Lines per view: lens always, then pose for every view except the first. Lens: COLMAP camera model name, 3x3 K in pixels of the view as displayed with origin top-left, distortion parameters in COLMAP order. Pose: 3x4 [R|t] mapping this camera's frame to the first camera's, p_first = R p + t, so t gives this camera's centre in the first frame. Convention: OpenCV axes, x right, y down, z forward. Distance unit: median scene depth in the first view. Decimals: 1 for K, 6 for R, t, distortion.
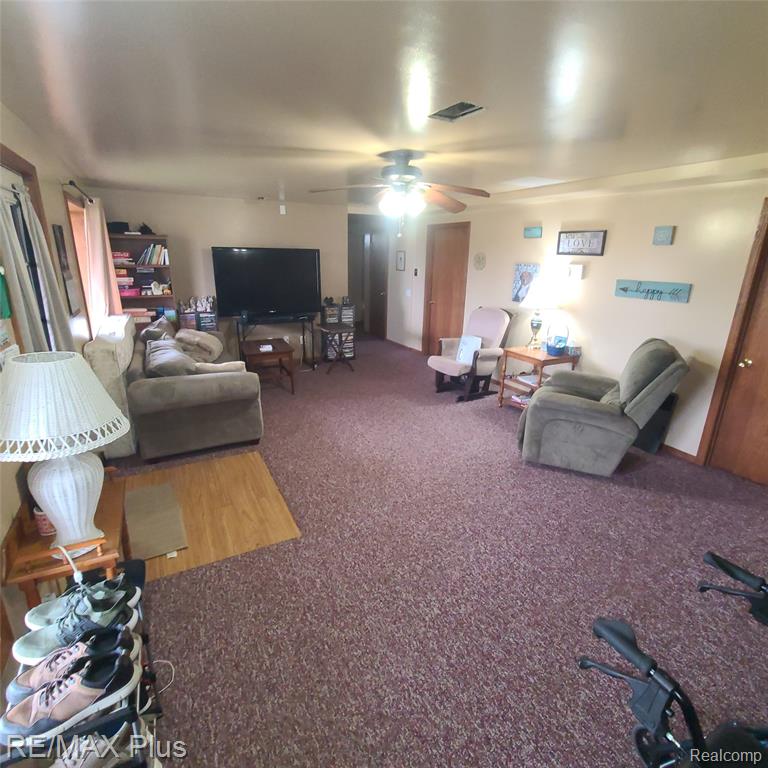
lens RADIAL K [[418.6, 0, 381.9], [0, 418.6, 386.6], [0, 0, 1]] dist [-0.001505, -0.002775]
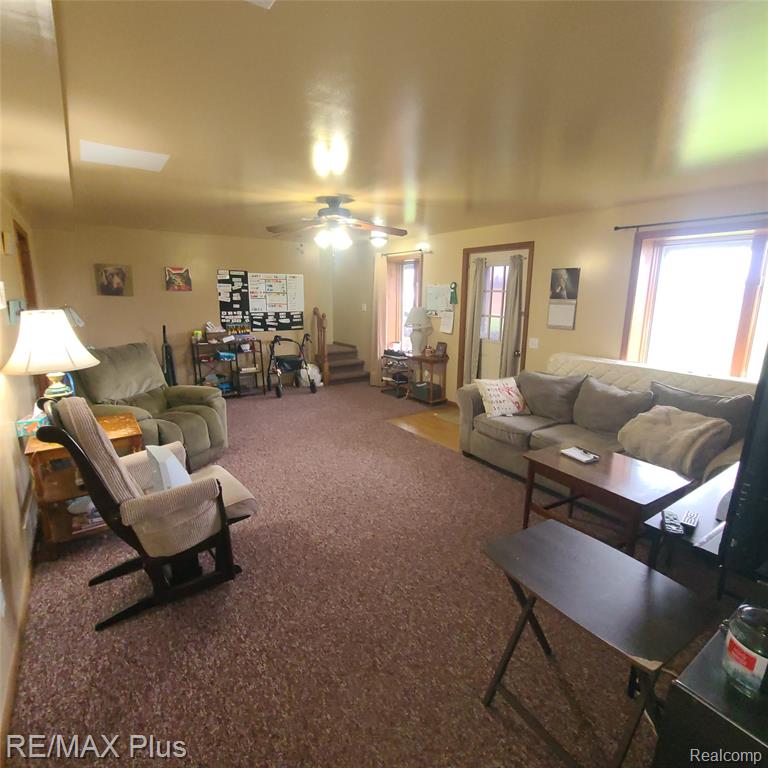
lens RADIAL K [[418.6, 0, 381.5], [0, 418.6, 381.4], [0, 0, 1]] dist [-0.001505, -0.002775]
pose [[-0.992304, -0.000983, -0.123819, 0.039825], [-0.062759, 0.866000, 0.496089, -0.441919], [0.106740, 0.500043, -0.859398, 1.451727]]
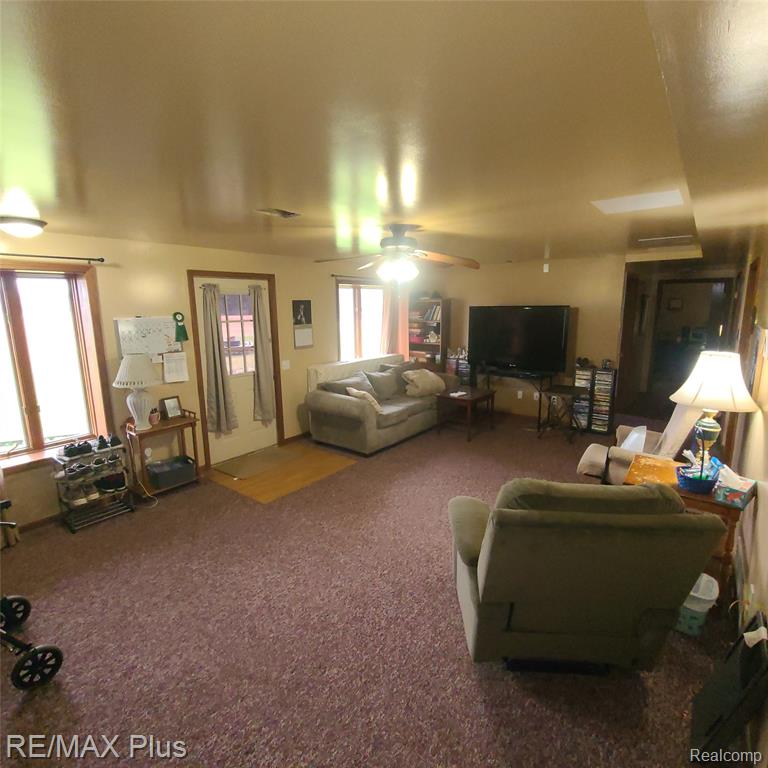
lens RADIAL K [[418.6, 0, 383.6], [0, 418.6, 382.9], [0, 0, 1]] dist [-0.001505, -0.002775]
pose [[0.405016, 0.144473, -0.902823, 0.674099], [-0.260256, 0.964806, 0.037638, -0.115922], [0.876487, 0.219722, 0.428362, 0.359045]]
